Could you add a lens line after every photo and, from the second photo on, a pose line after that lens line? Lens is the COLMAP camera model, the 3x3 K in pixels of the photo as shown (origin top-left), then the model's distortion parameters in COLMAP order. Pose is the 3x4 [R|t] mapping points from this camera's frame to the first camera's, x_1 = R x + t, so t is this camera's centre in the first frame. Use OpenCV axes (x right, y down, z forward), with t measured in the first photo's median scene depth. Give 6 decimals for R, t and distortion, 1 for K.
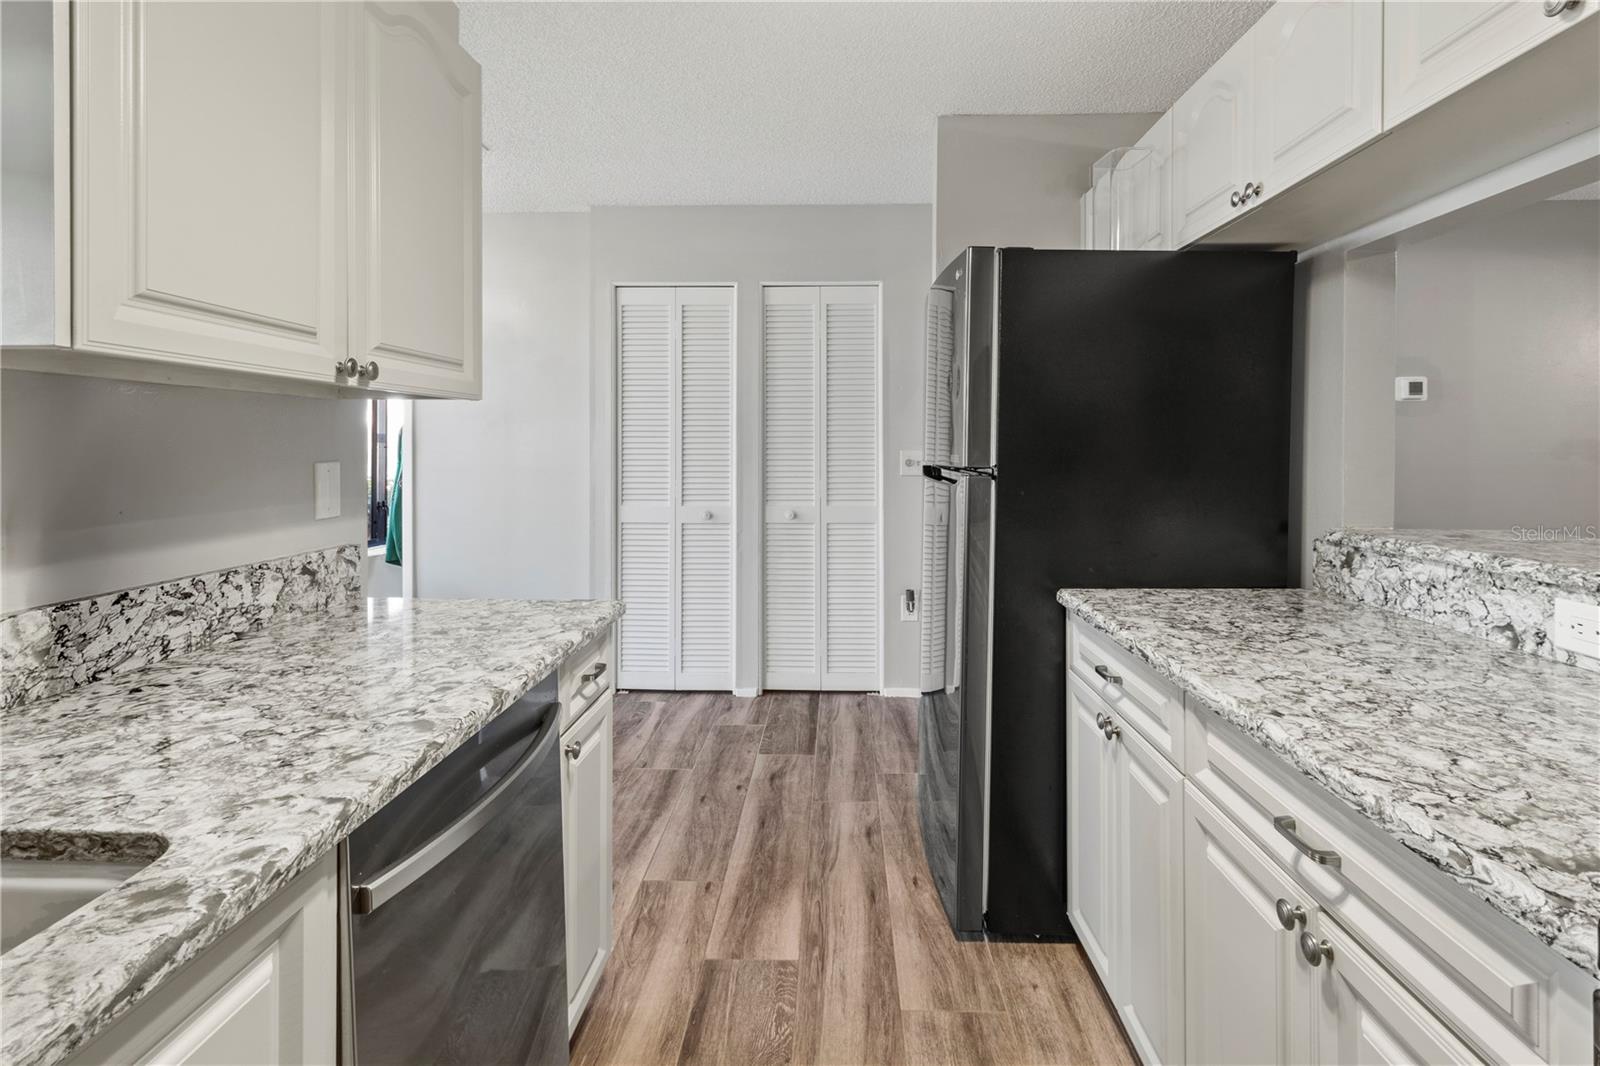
lens RADIAL K [[760.4, 0, 809.0], [0, 760.4, 451.5], [0, 0, 1]] dist [0.000018, -0.000967]
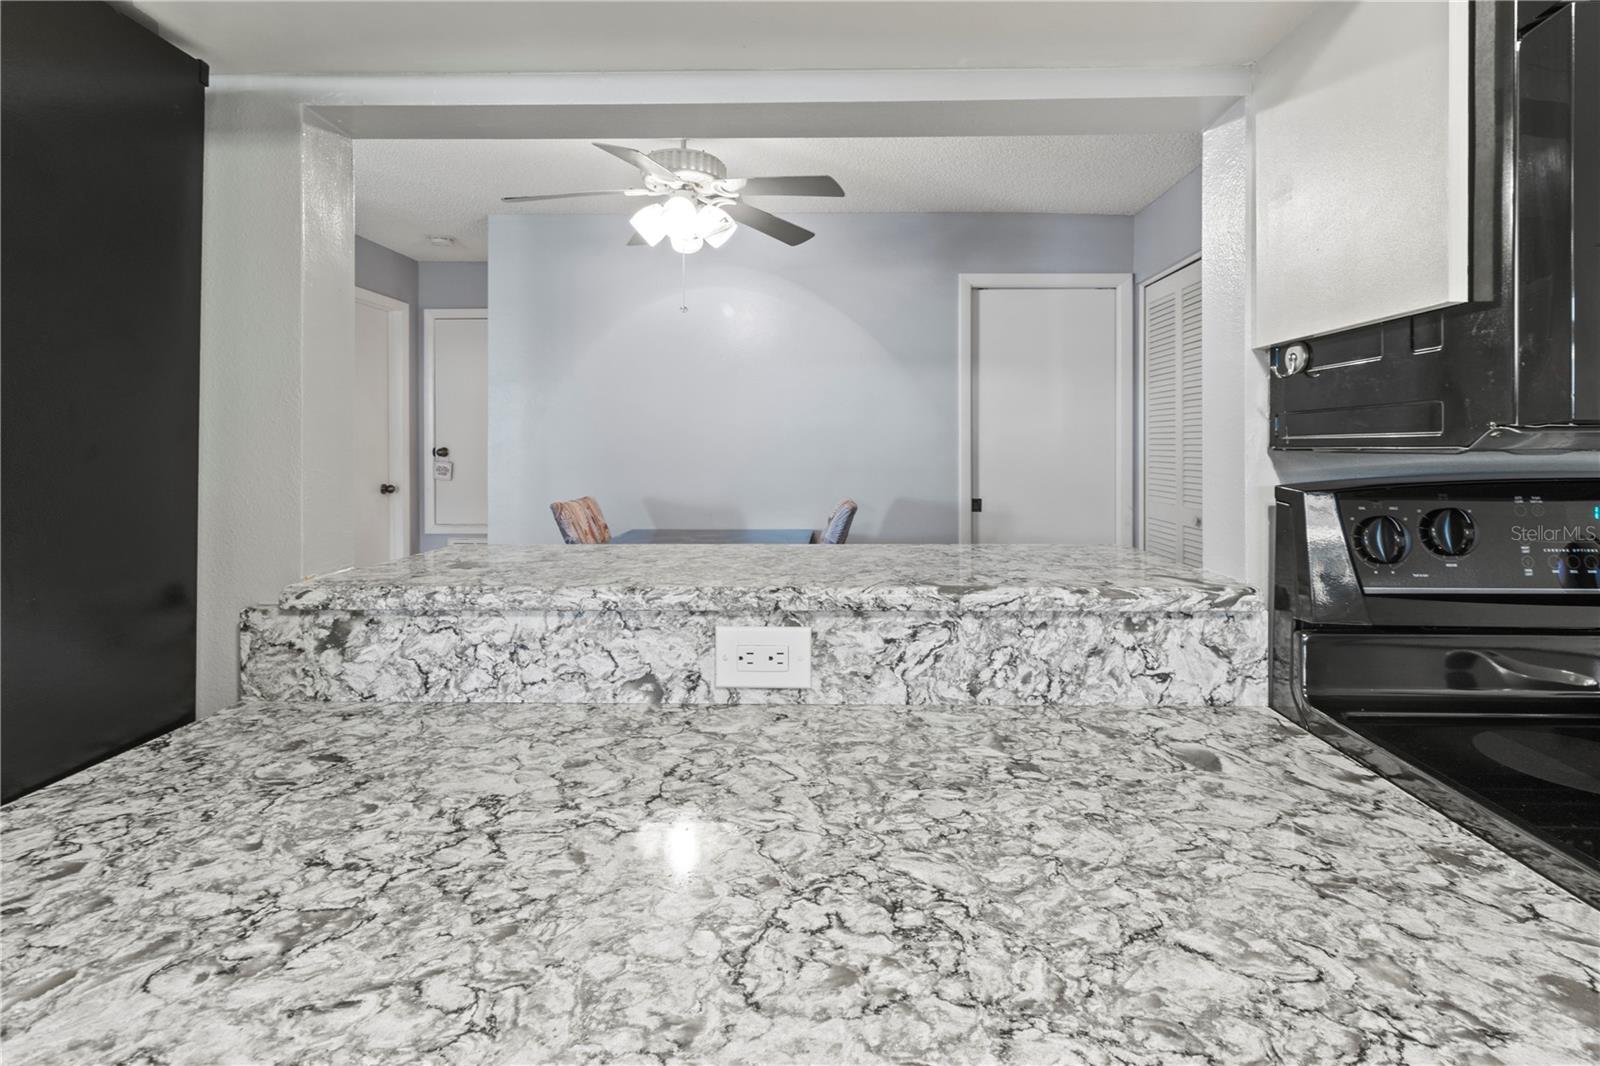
lens RADIAL K [[760.4, 0, 809.2], [0, 760.4, 457.4], [0, 0, 1]] dist [0.000018, -0.000967]
pose [[-0.010860, -0.009749, 0.999894, 0.133334], [0.006689, 0.999929, 0.009822, 0.003325], [-0.999919, 0.006795, -0.010794, 0.698530]]
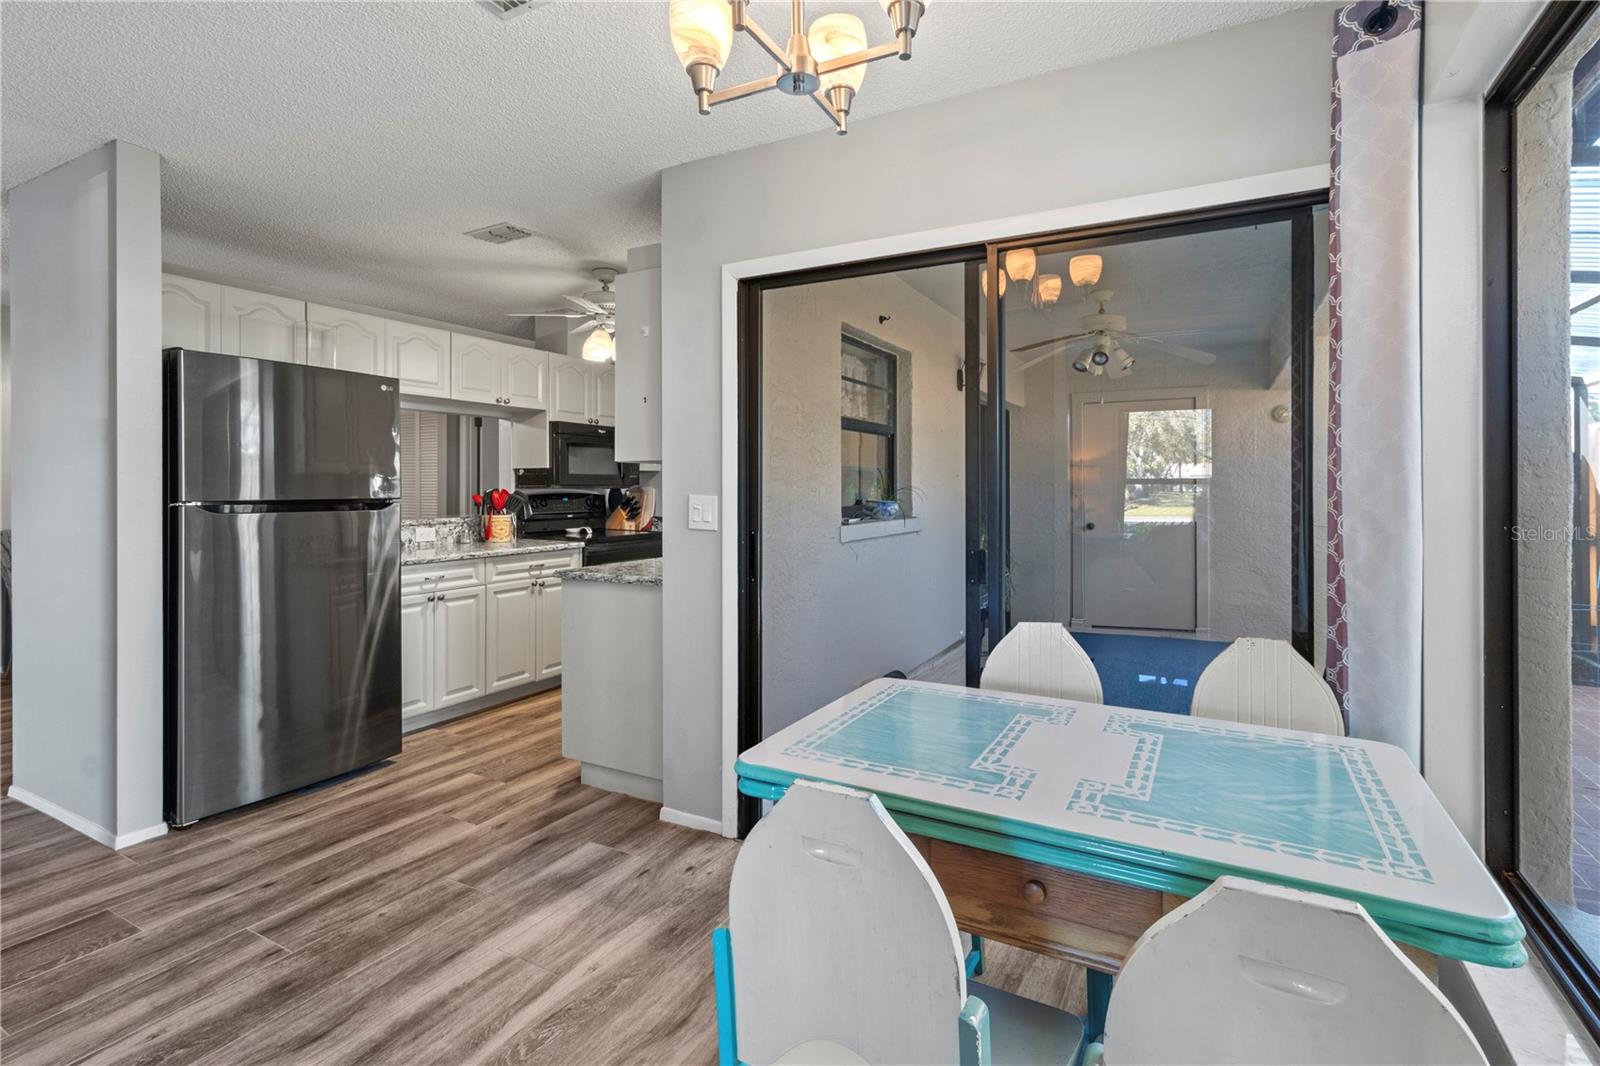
lens RADIAL K [[760.4, 0, 813.2], [0, 760.4, 487.5], [0, 0, 1]] dist [0.000018, -0.000967]
pose [[-0.892248, -0.001045, 0.451544, -1.807976], [0.004878, 0.999917, 0.011952, -0.029007], [-0.451519, 0.012867, -0.892169, 2.600761]]
